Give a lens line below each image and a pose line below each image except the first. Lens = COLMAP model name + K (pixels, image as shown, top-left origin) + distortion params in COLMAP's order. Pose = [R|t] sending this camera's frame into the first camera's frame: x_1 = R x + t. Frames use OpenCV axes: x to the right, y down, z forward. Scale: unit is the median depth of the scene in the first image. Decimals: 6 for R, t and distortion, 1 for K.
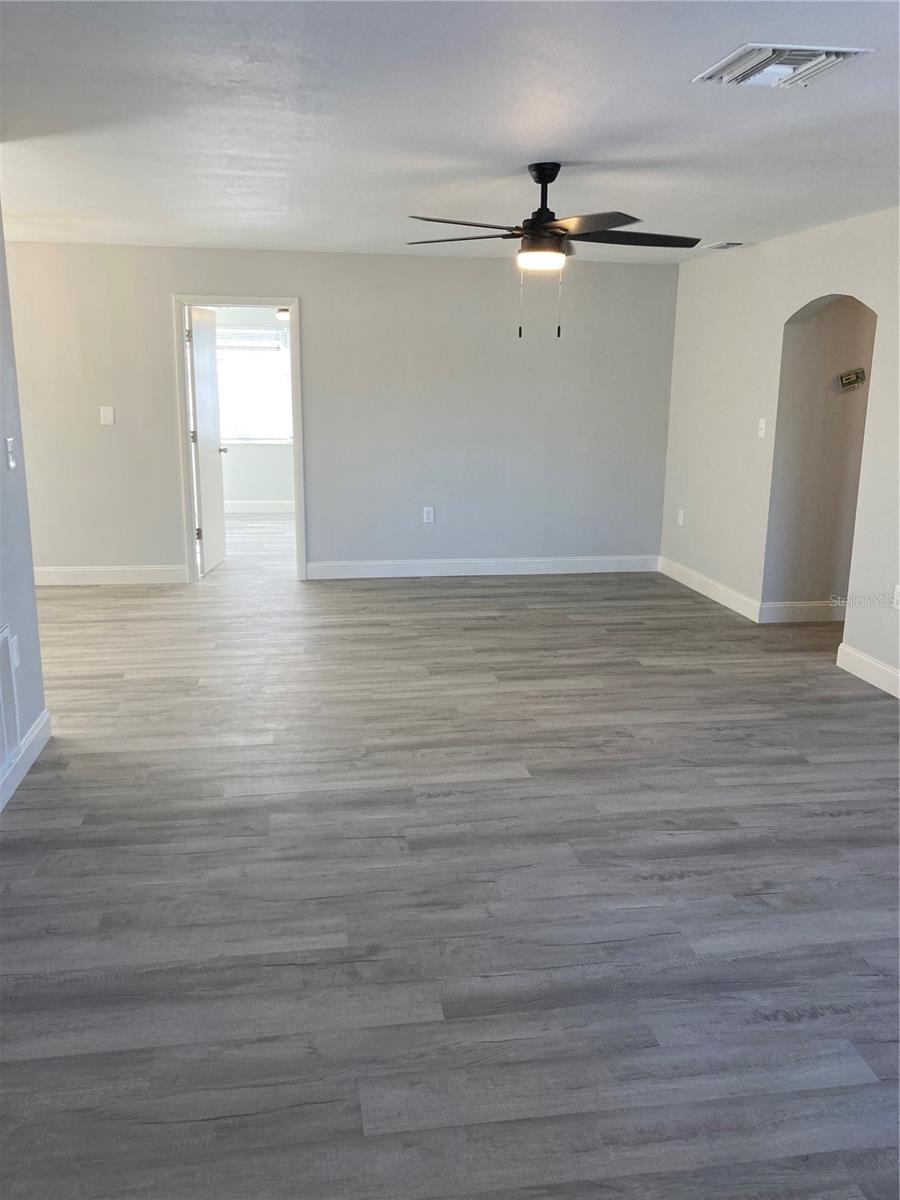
lens RADIAL K [[992.0, 0, 448.4], [0, 992.0, 600.3], [0, 0, 1]] dist [0.036966, -0.031677]
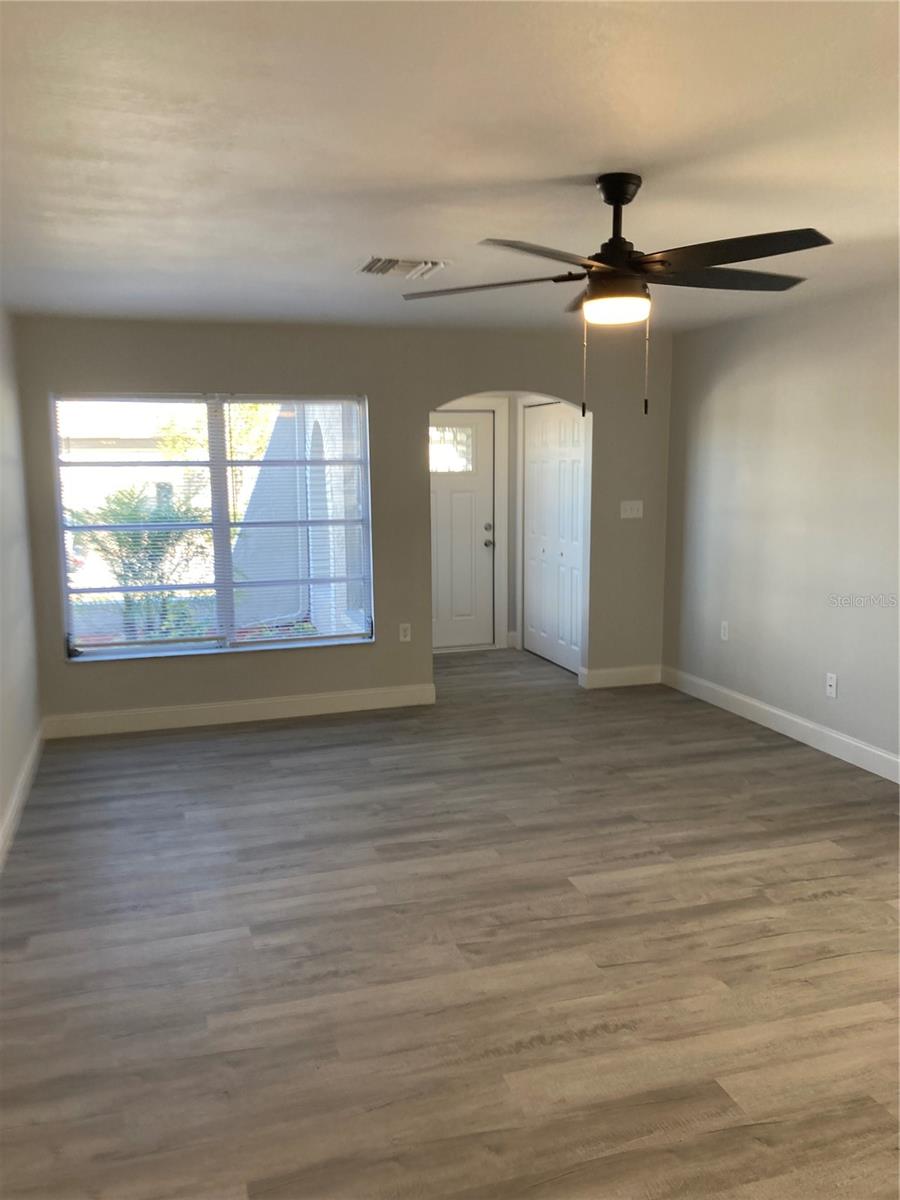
lens RADIAL K [[992.0, 0, 476.0], [0, 992.0, 596.7], [0, 0, 1]] dist [0.036966, -0.031677]
pose [[-0.986746, 0.018682, -0.161195, 0.285365], [-0.041129, 0.932122, 0.359800, -0.372520], [0.156975, 0.361661, -0.919000, 1.577977]]
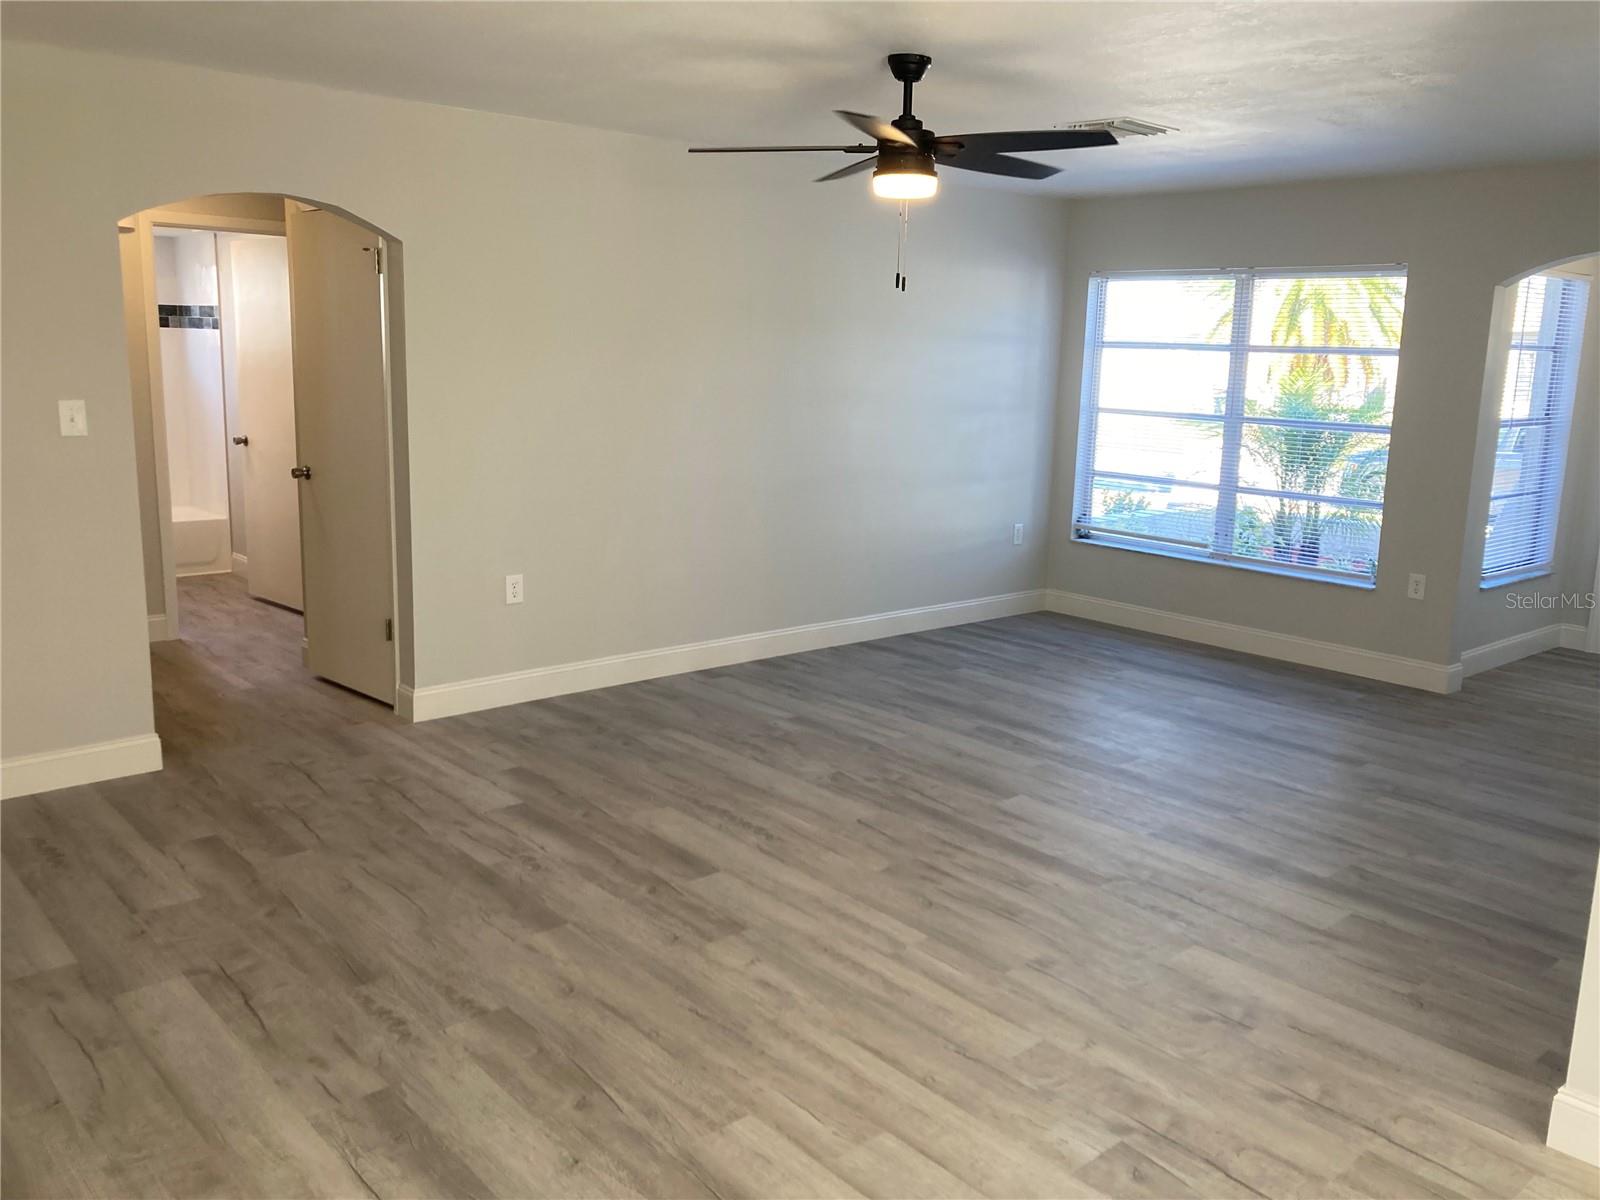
lens RADIAL K [[1322.7, 0, 800.8], [0, 1322.7, 588.7], [0, 0, 1]] dist [0.036966, -0.031677]
pose [[-0.539571, -0.187715, 0.820747, -0.664687], [0.156406, 0.935512, 0.316787, -0.355949], [-0.827285, 0.299299, -0.475416, 1.487090]]
